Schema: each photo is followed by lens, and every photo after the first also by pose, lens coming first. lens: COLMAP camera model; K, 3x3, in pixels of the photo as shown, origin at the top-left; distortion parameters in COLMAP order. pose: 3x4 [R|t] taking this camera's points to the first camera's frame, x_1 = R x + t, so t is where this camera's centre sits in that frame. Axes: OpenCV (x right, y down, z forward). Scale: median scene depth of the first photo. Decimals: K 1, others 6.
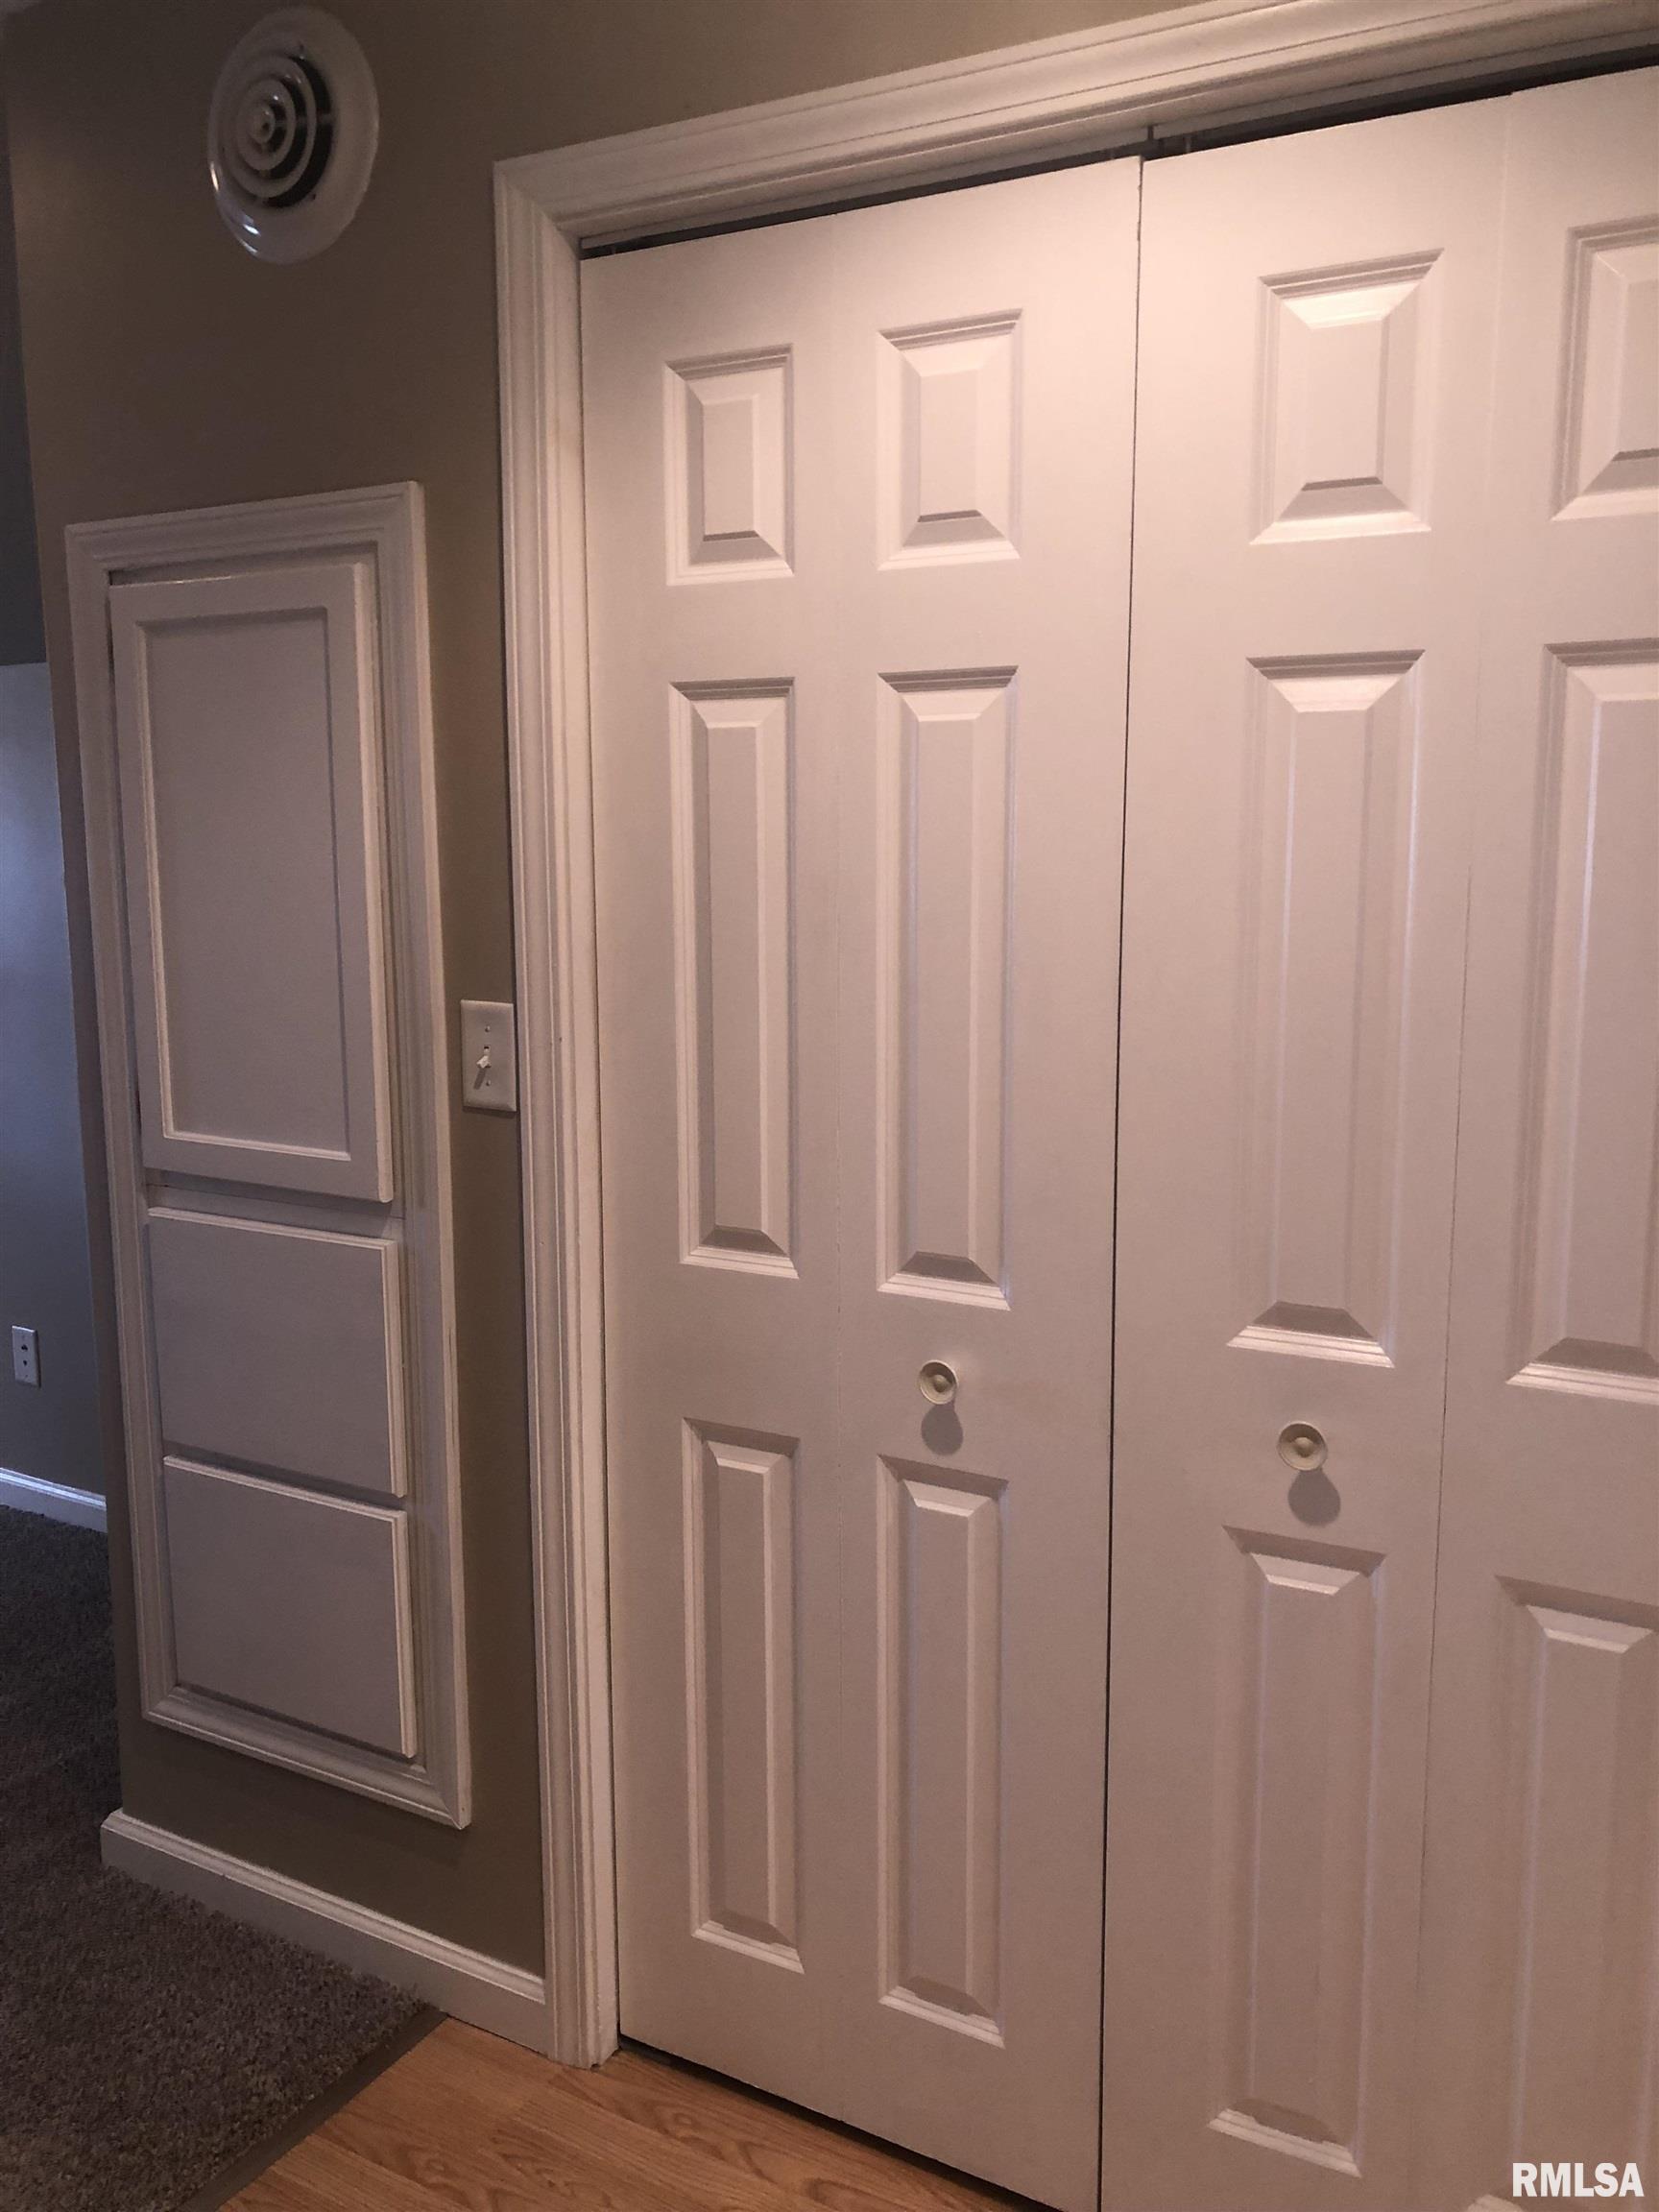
lens RADIAL K [[1795.2, 0, 835.3], [0, 1795.2, 1117.2], [0, 0, 1]] dist [0.032981, -0.029760]
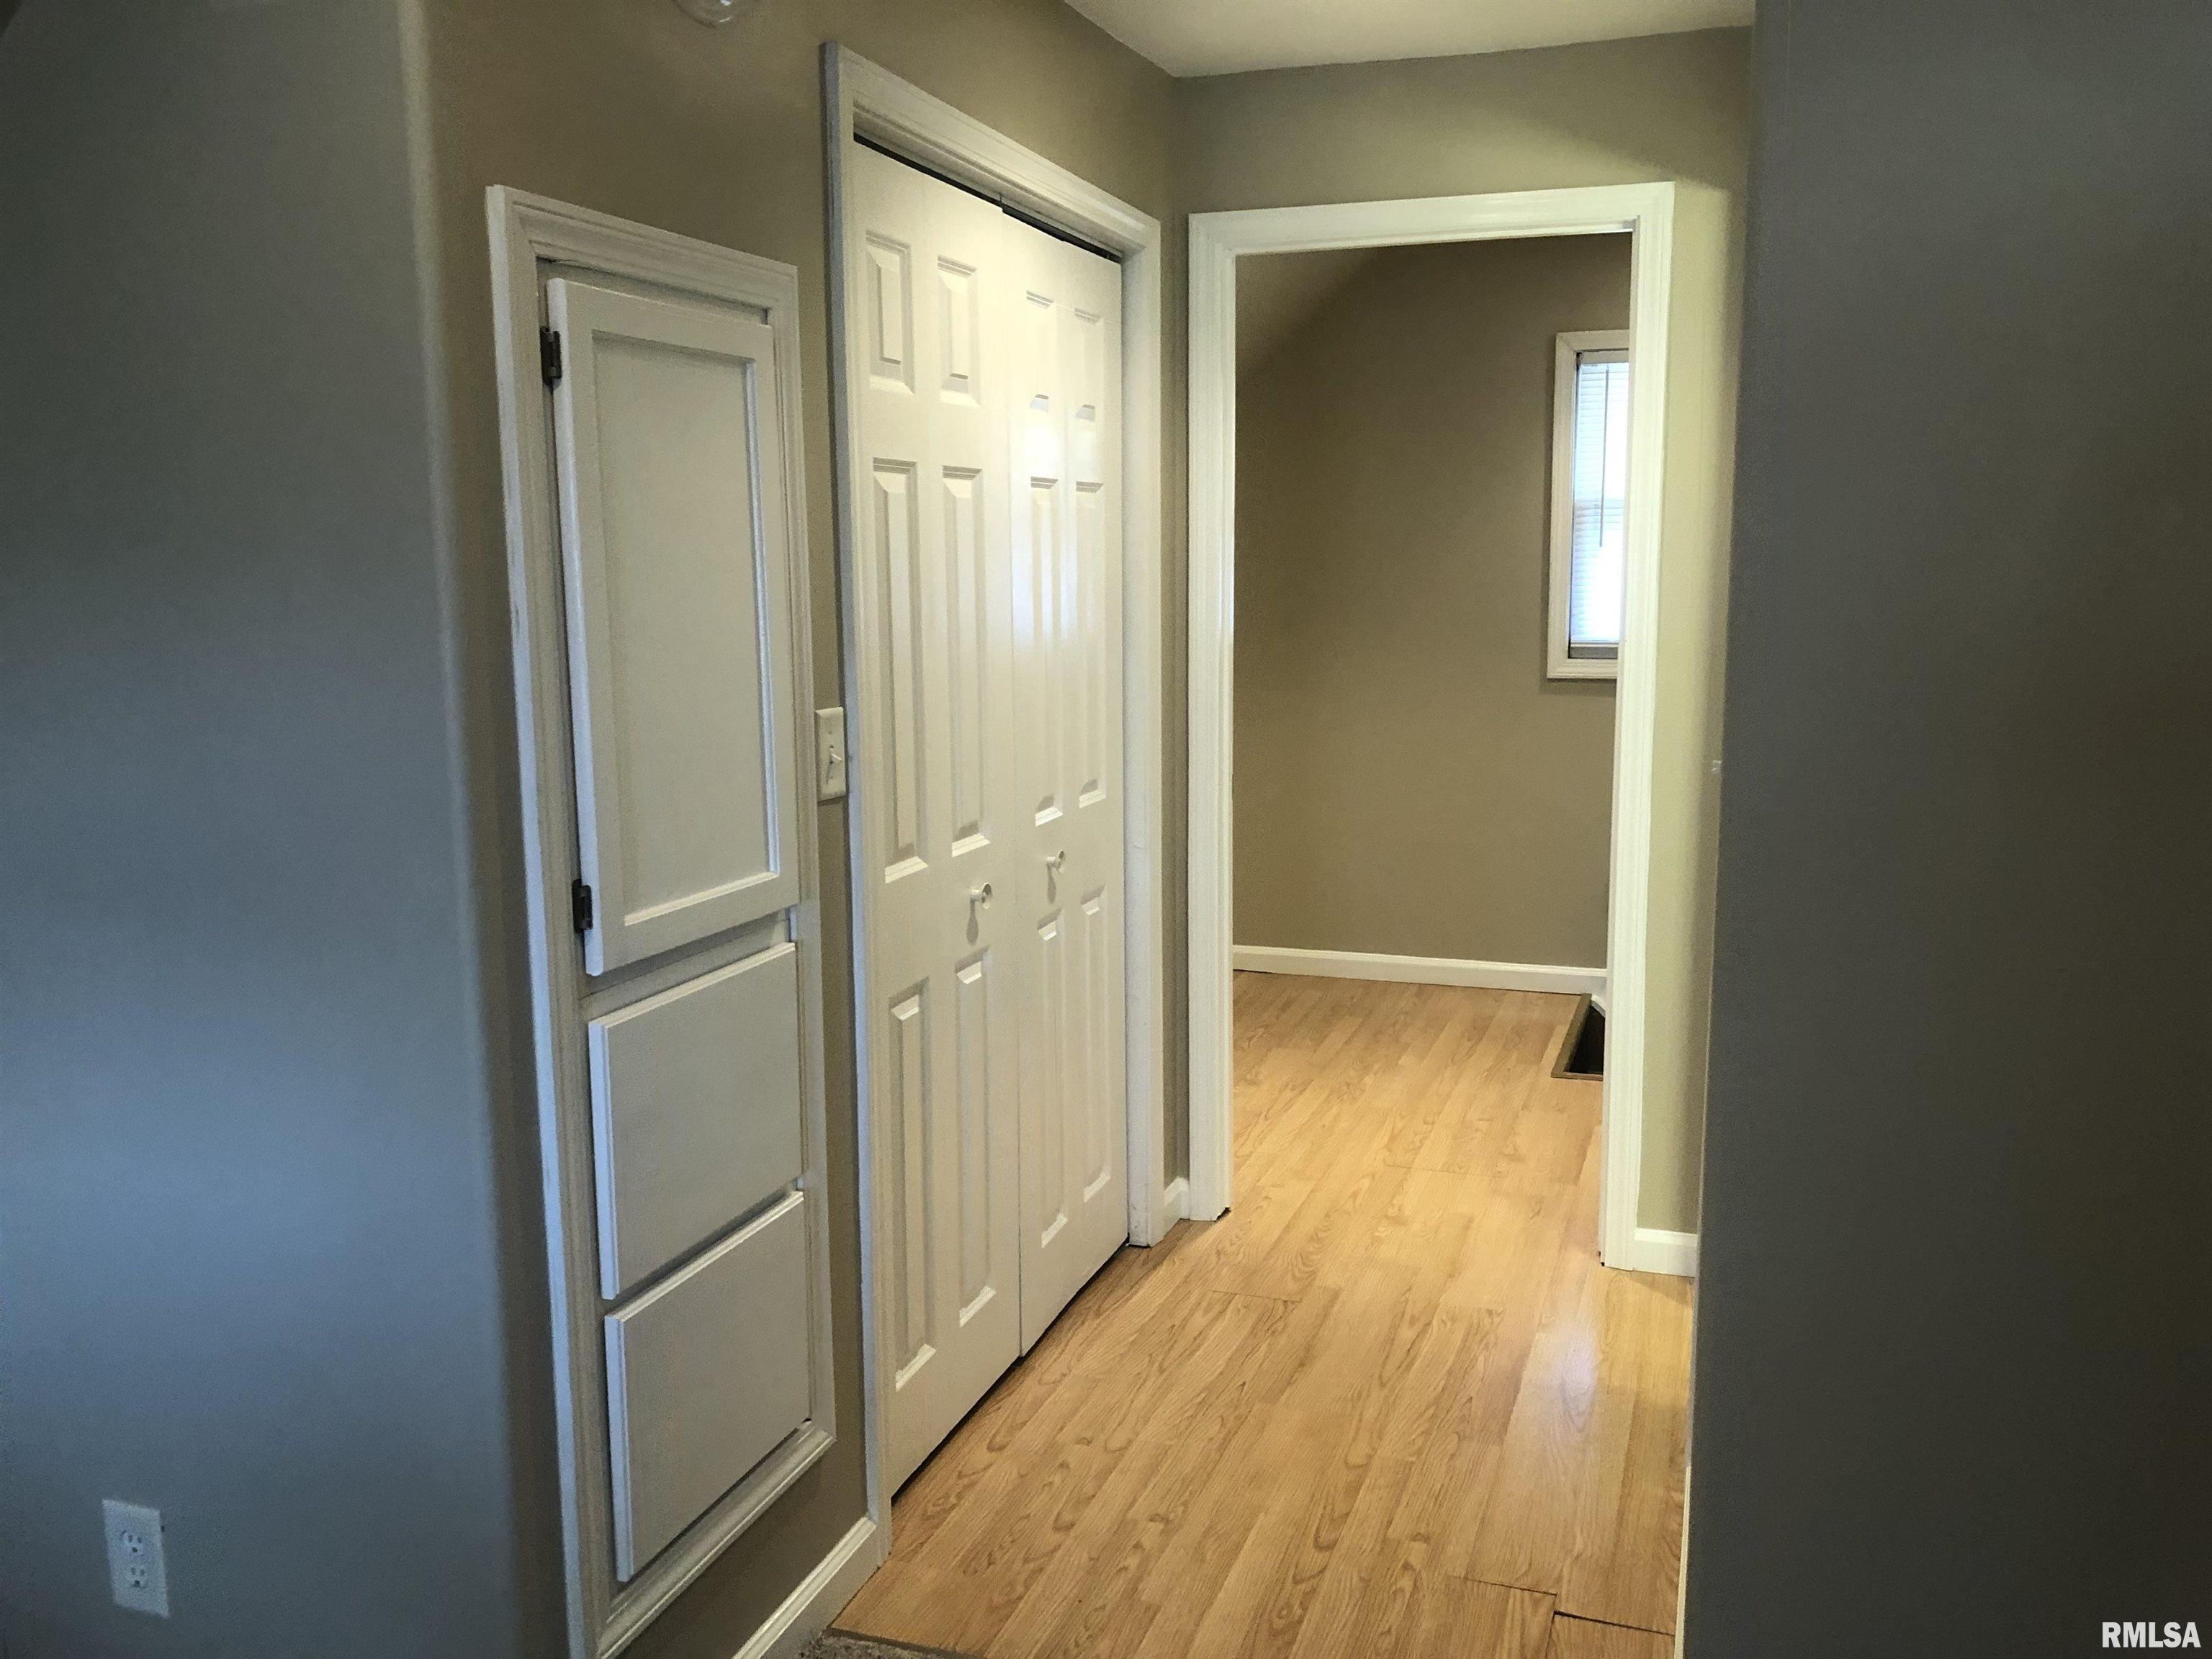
lens RADIAL K [[1795.2, 0, 1113.0], [0, 1795.2, 823.8], [0, 0, 1]] dist [0.032981, -0.029760]
pose [[-0.177574, -0.148063, 0.972905, -1.418013], [0.161660, 0.970798, 0.177249, -0.173229], [-0.970739, 0.188755, -0.148453, 1.018378]]
